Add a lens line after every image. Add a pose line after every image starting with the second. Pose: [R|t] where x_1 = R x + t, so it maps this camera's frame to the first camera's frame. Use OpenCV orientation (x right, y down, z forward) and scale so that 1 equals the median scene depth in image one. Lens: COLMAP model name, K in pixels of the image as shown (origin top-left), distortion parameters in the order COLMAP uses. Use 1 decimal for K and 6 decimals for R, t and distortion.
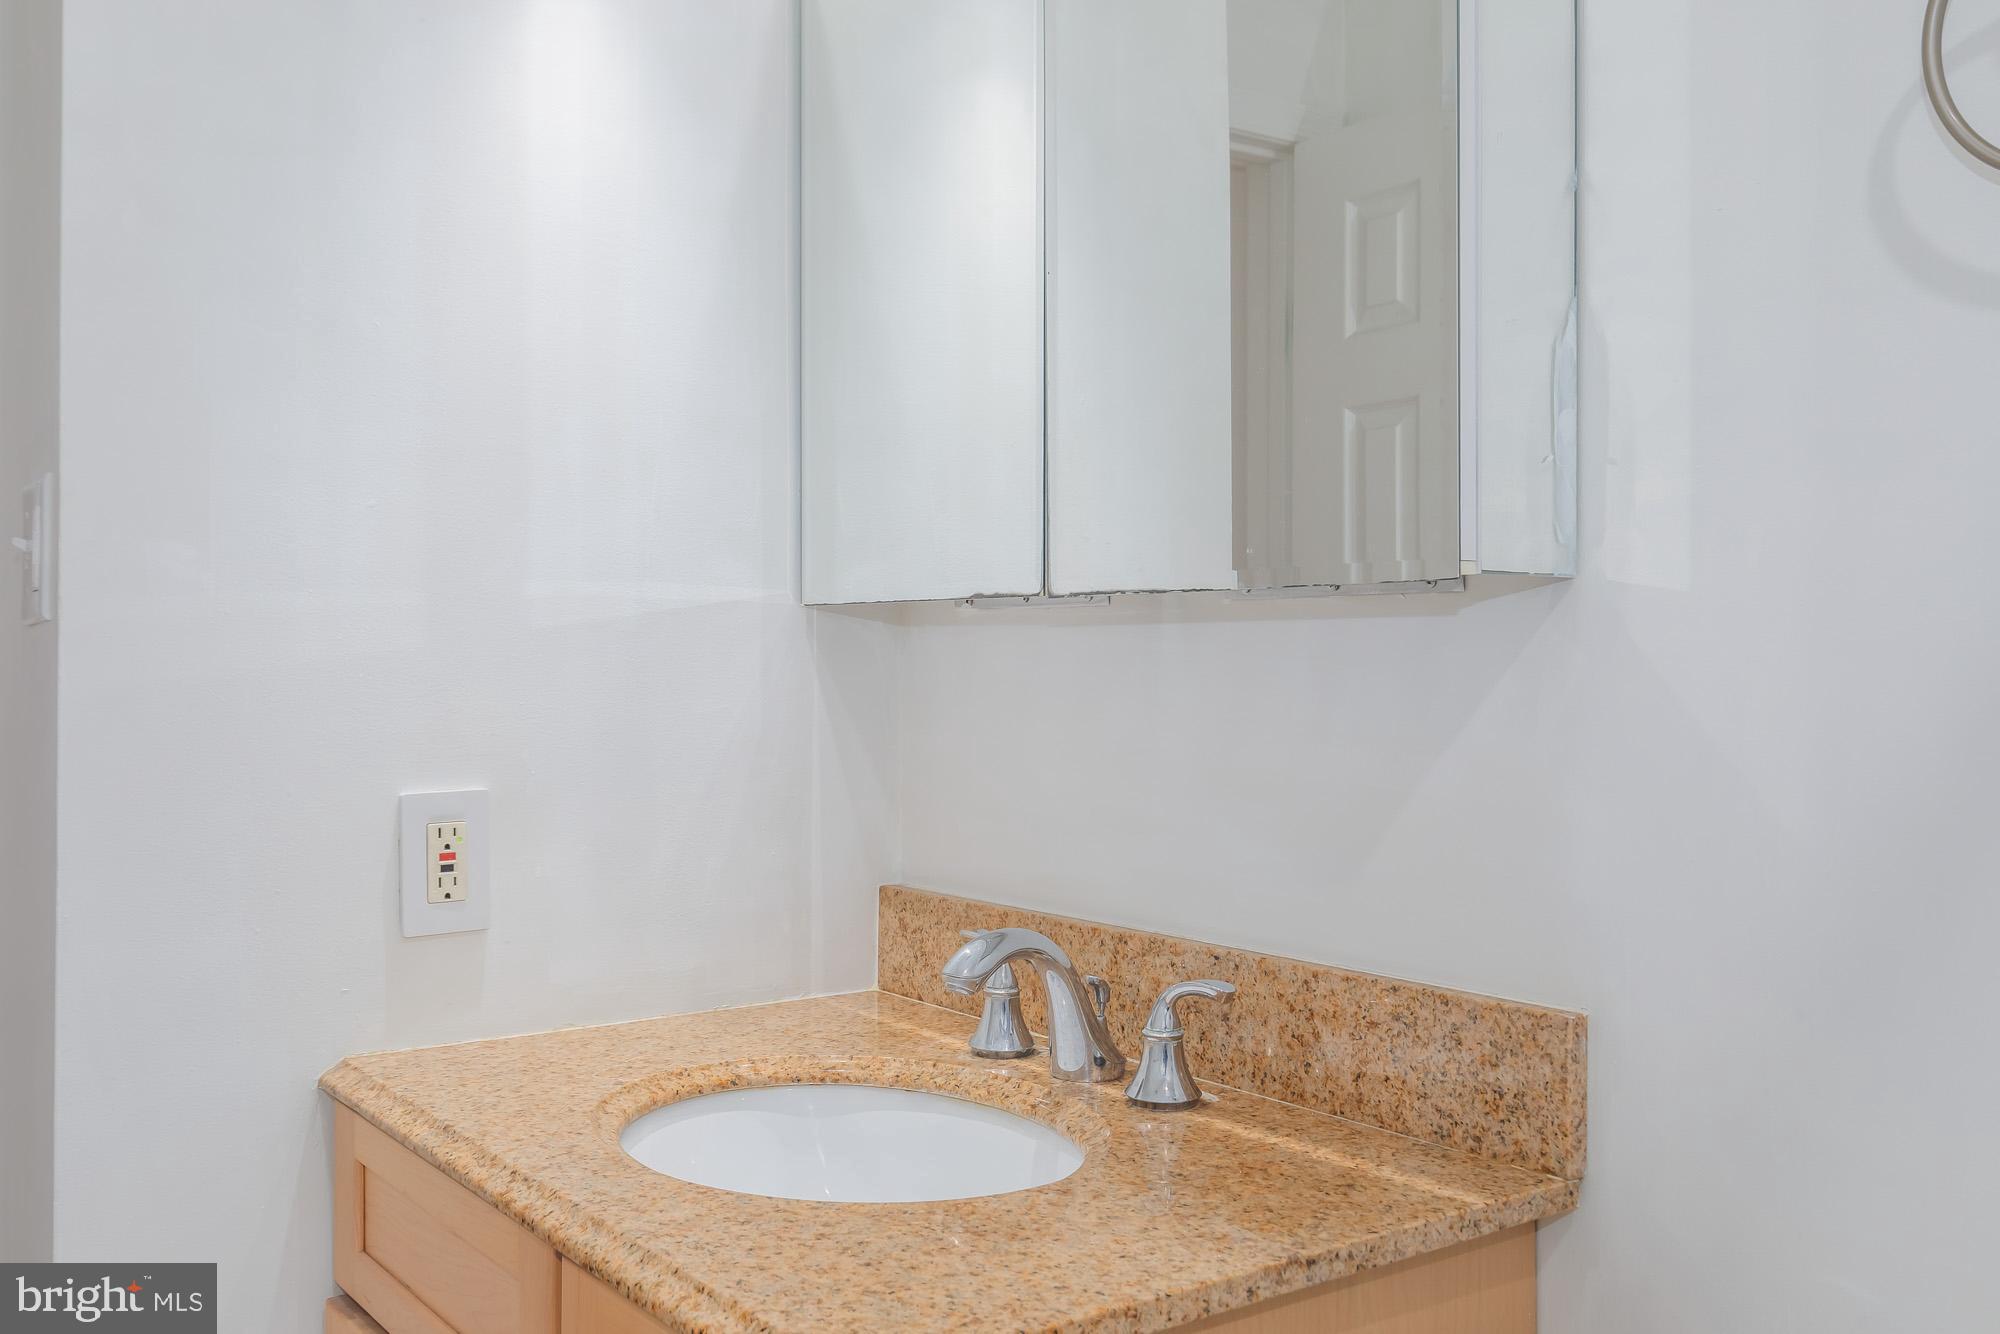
lens RADIAL K [[1833.9, 0, 1000.0], [0, 1833.9, 667.0], [0, 0, 1]] dist [0.037668, -0.001238]
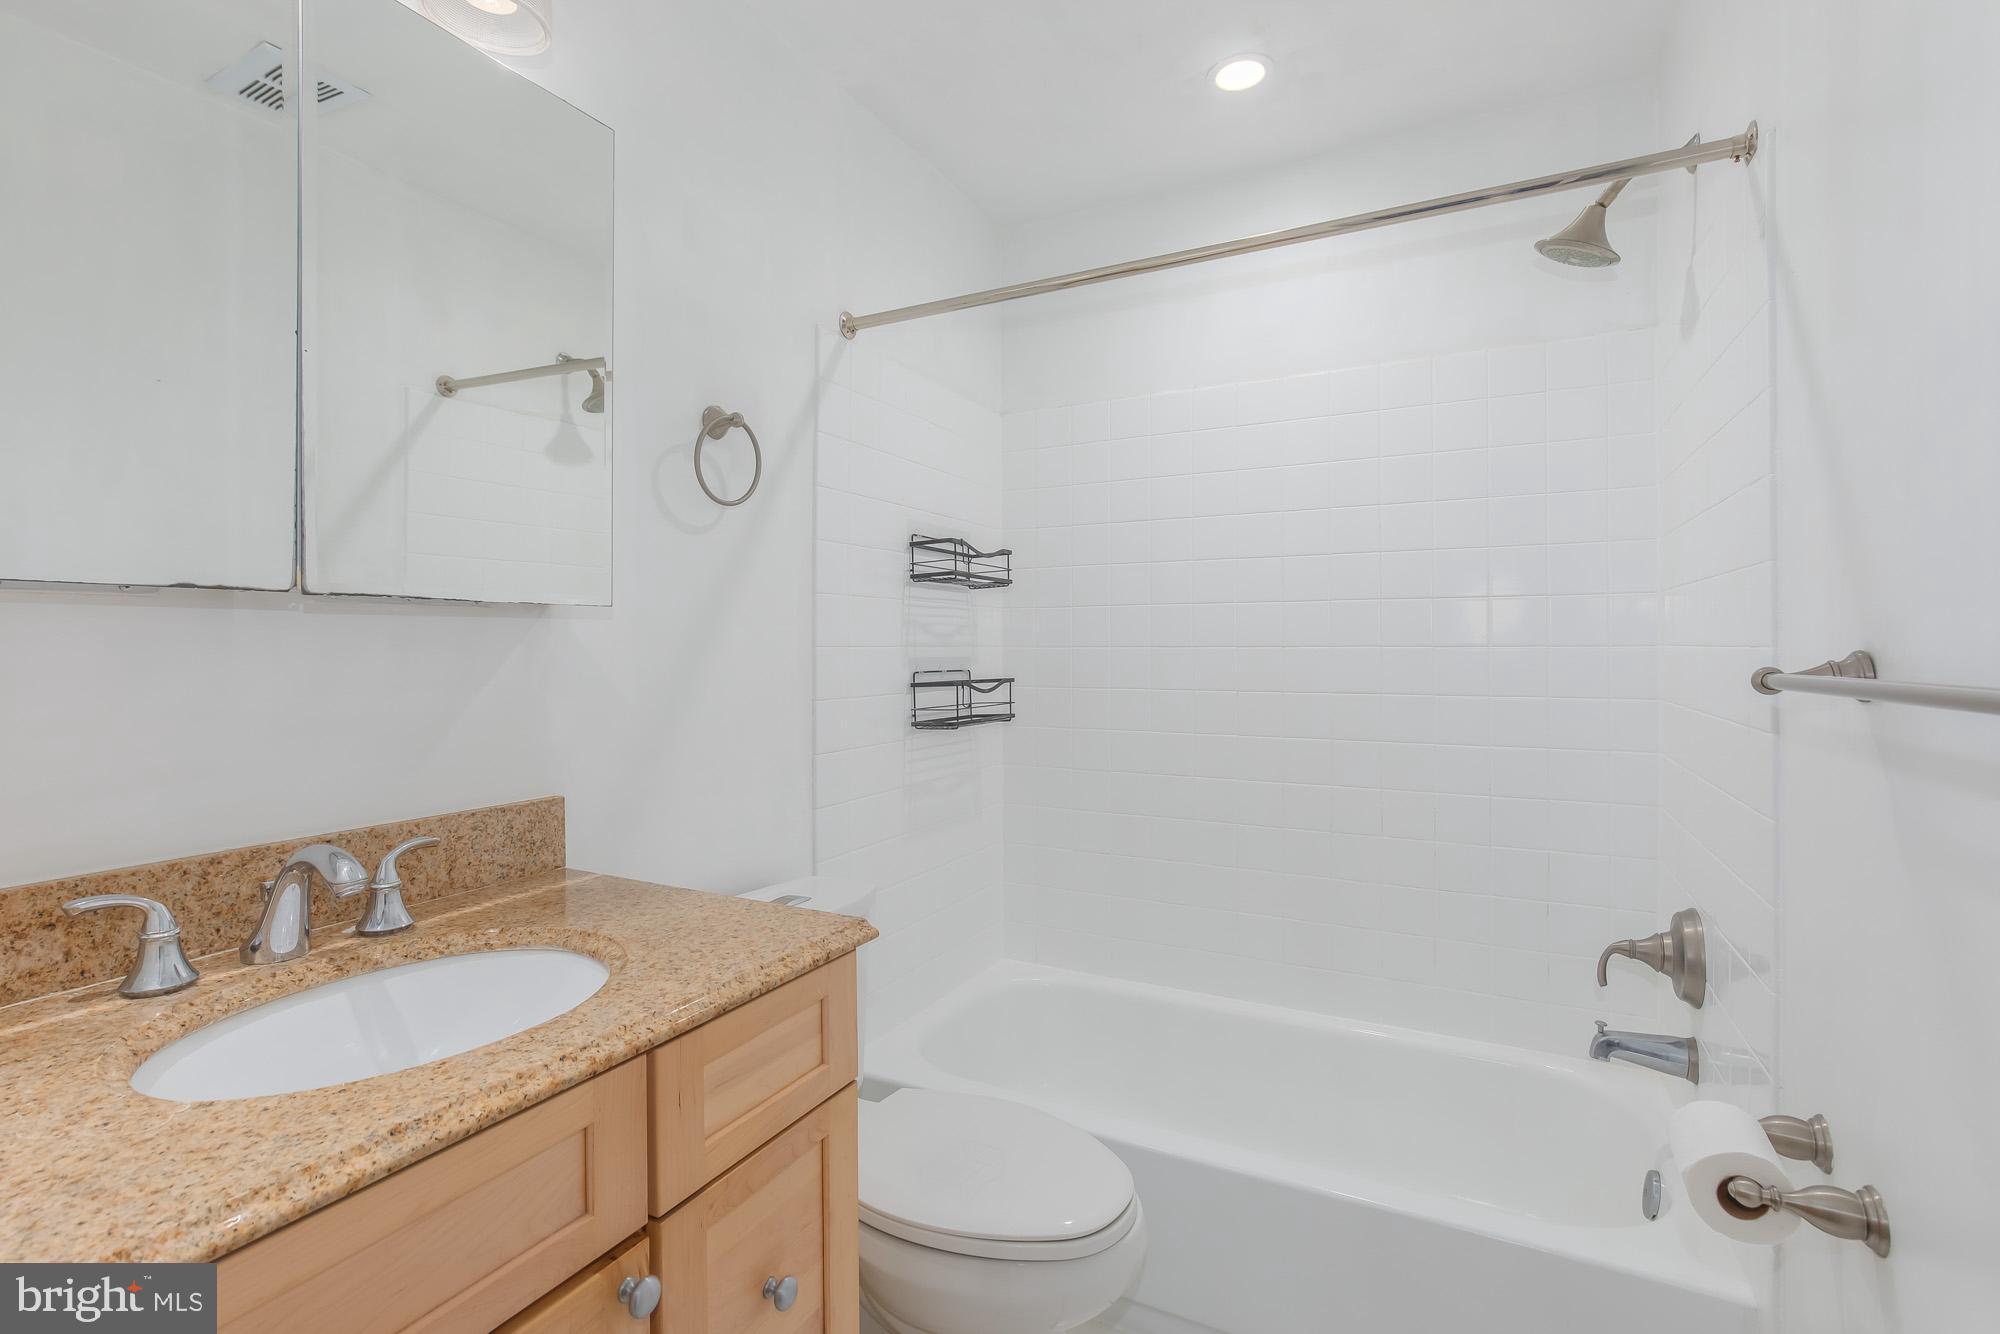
lens RADIAL K [[924.4, 0, 982.0], [0, 924.4, 636.5], [0, 0, 1]] dist [-0.017001, 0.006999]
pose [[-0.447427, 0.009006, 0.894275, -0.933204], [0.007809, 0.999951, -0.006163, 0.001334], [-0.894287, 0.004226, -0.447475, 1.022308]]
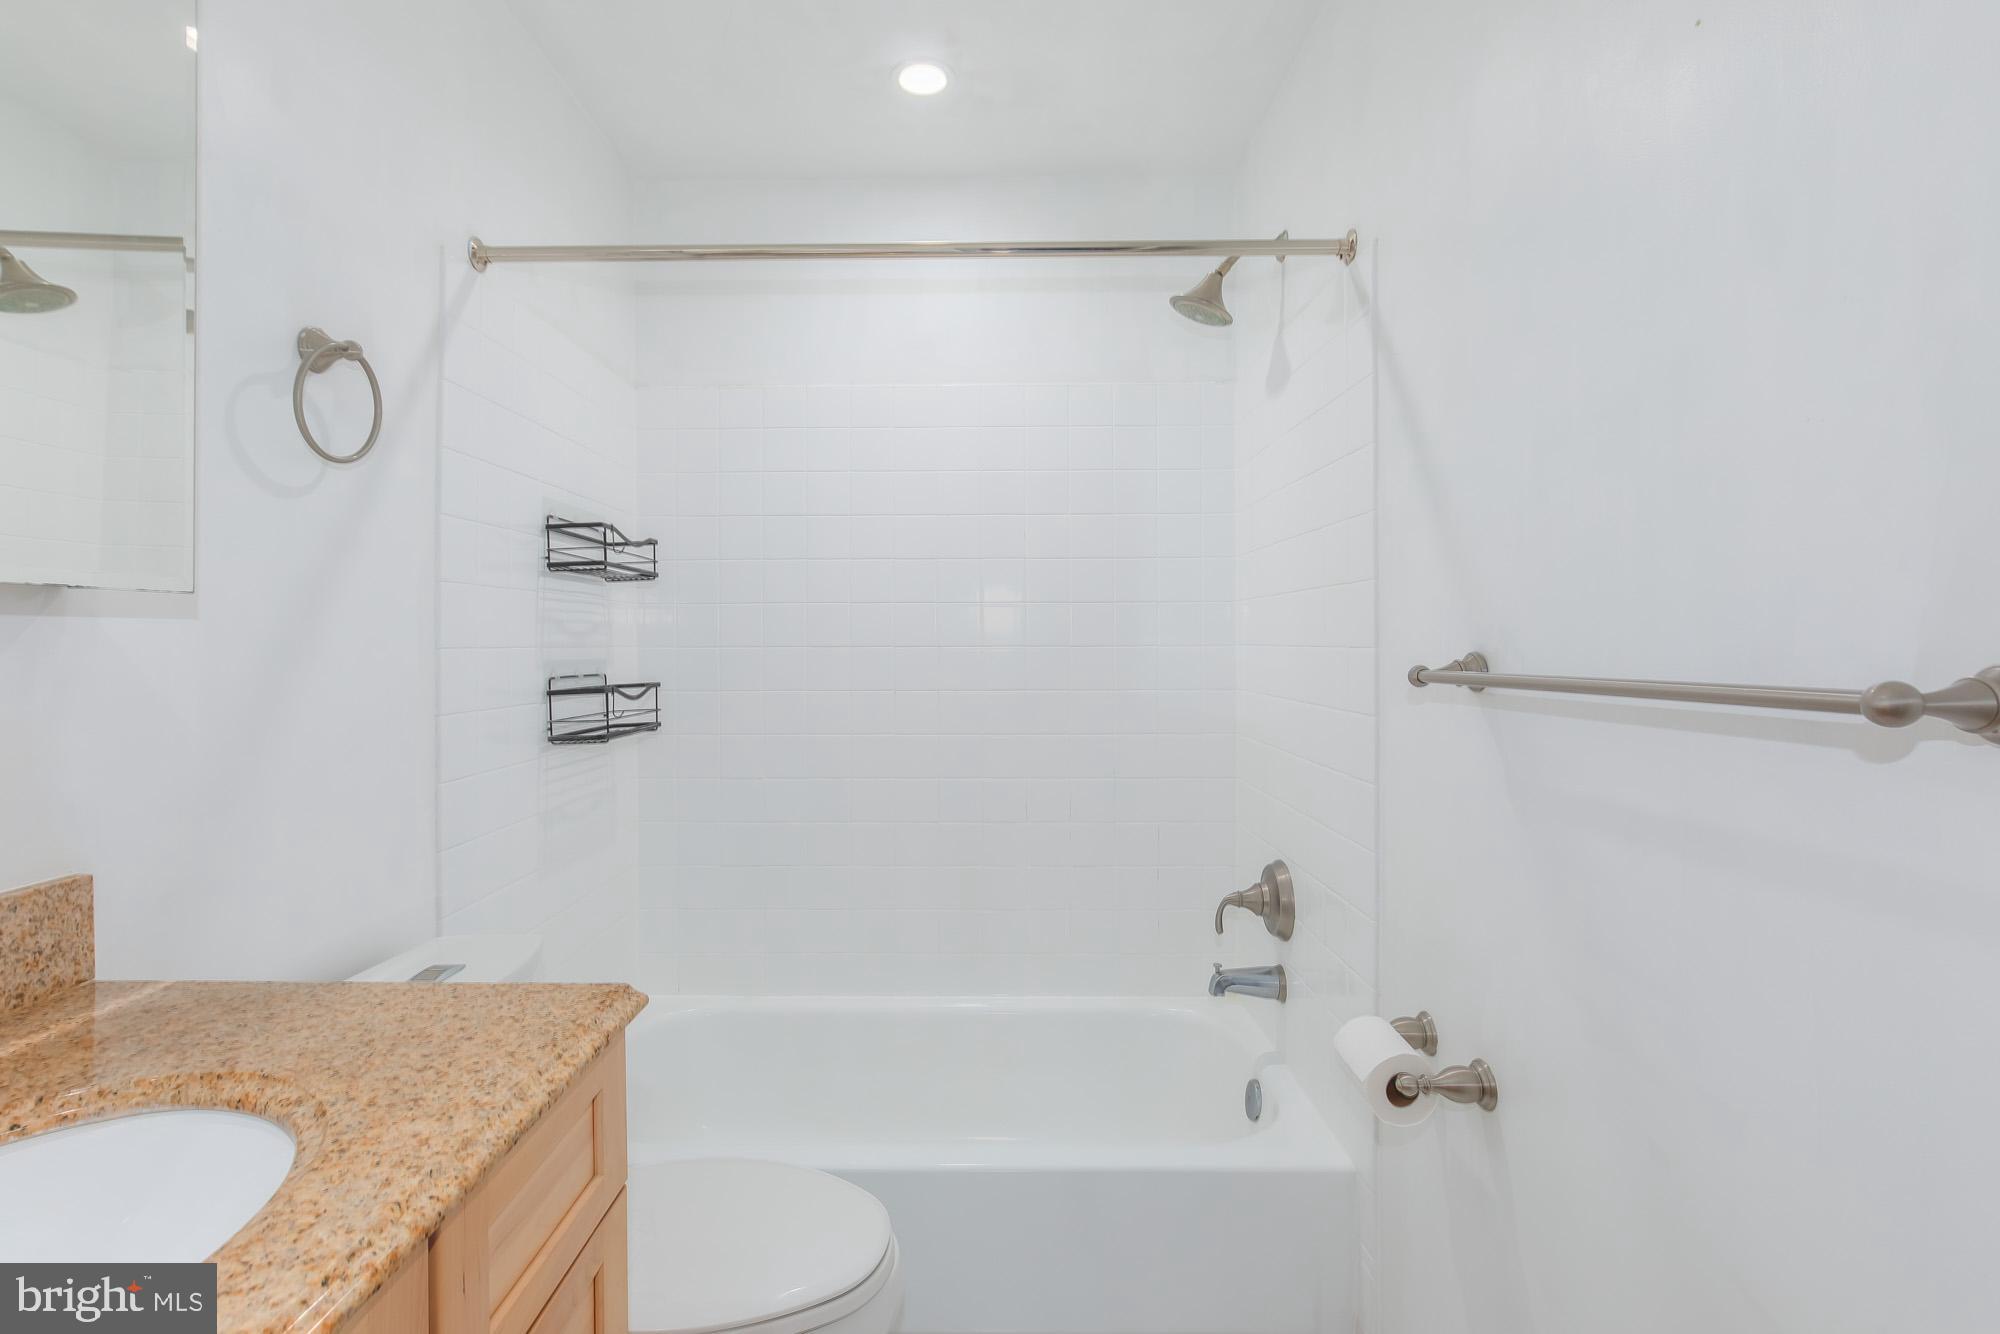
lens RADIAL K [[924.4, 0, 982.0], [0, 924.4, 636.5], [0, 0, 1]] dist [-0.017001, 0.006999]
pose [[-0.808807, 0.004641, 0.588055, -0.731090], [0.005349, 0.999986, -0.000535, -0.005325], [-0.588049, 0.002712, -0.808820, 1.153263]]
